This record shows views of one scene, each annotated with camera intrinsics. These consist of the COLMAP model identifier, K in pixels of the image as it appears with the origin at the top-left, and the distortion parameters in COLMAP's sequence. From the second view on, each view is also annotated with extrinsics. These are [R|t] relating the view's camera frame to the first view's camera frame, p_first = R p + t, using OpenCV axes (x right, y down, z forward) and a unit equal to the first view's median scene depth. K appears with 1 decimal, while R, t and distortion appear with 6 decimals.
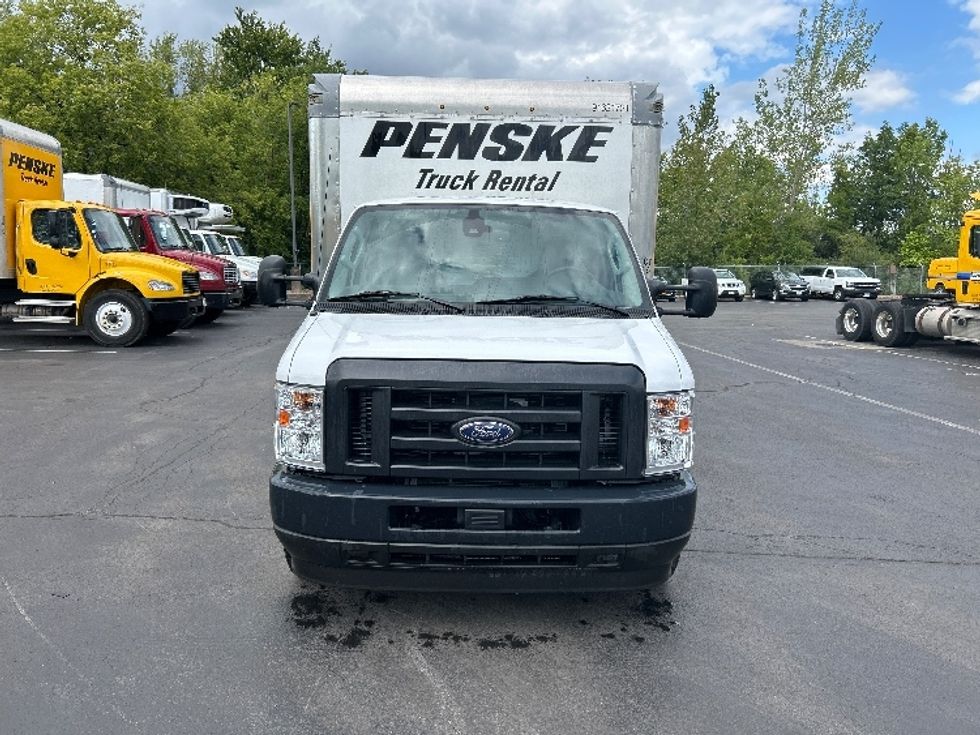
lens RADIAL K [[744.0, 0, 502.6], [0, 744.0, 369.4], [0, 0, 1]] dist [0.035427, -0.026486]
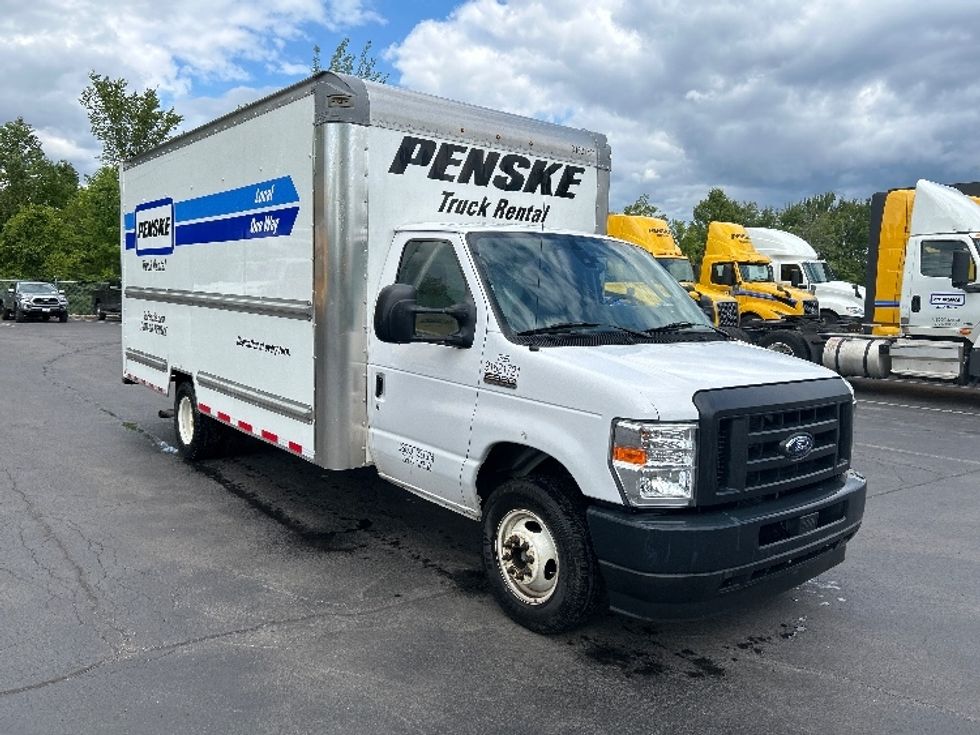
lens RADIAL K [[744.0, 0, 498.6], [0, 744.0, 359.2], [0, 0, 1]] dist [0.035427, -0.026486]
pose [[0.785885, -0.053154, 0.616084, -0.904765], [0.074760, 0.997158, -0.009333, -0.059795], [-0.613837, 0.053394, 0.787625, 0.312926]]
